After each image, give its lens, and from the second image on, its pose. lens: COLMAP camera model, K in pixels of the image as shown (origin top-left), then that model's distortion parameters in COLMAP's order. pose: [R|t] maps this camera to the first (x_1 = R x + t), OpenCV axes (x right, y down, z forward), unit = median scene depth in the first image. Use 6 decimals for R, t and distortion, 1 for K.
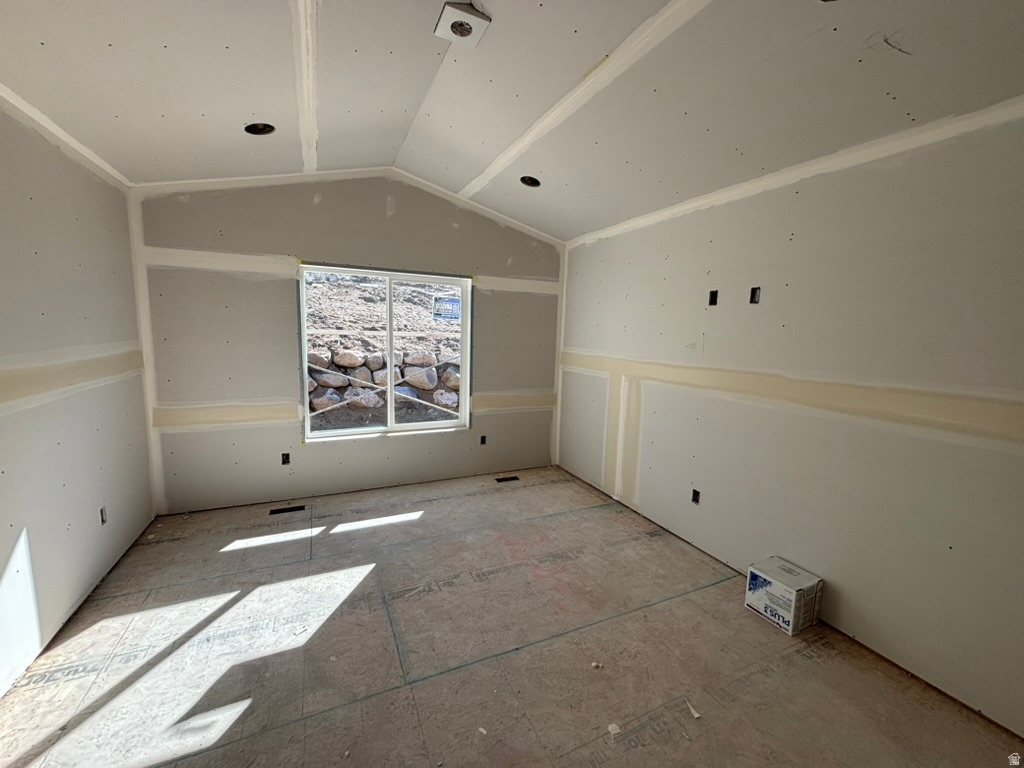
lens RADIAL K [[412.8, 0, 510.6], [0, 412.8, 383.6], [0, 0, 1]] dist [-0.004964, 0.002079]
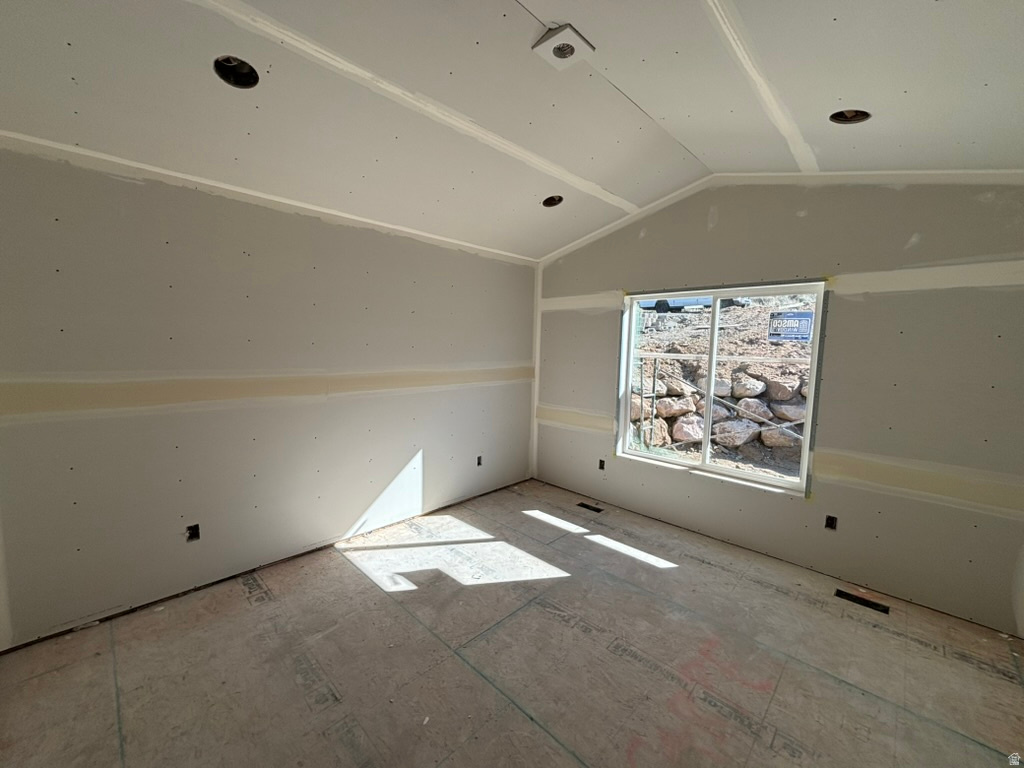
lens RADIAL K [[412.8, 0, 505.2], [0, 412.8, 382.7], [0, 0, 1]] dist [-0.004964, 0.002079]
pose [[0.350873, 0.070340, -0.933778, 0.471907], [-0.131027, 0.991053, 0.025420, -0.044141], [0.927211, 0.113431, 0.356950, 0.350447]]
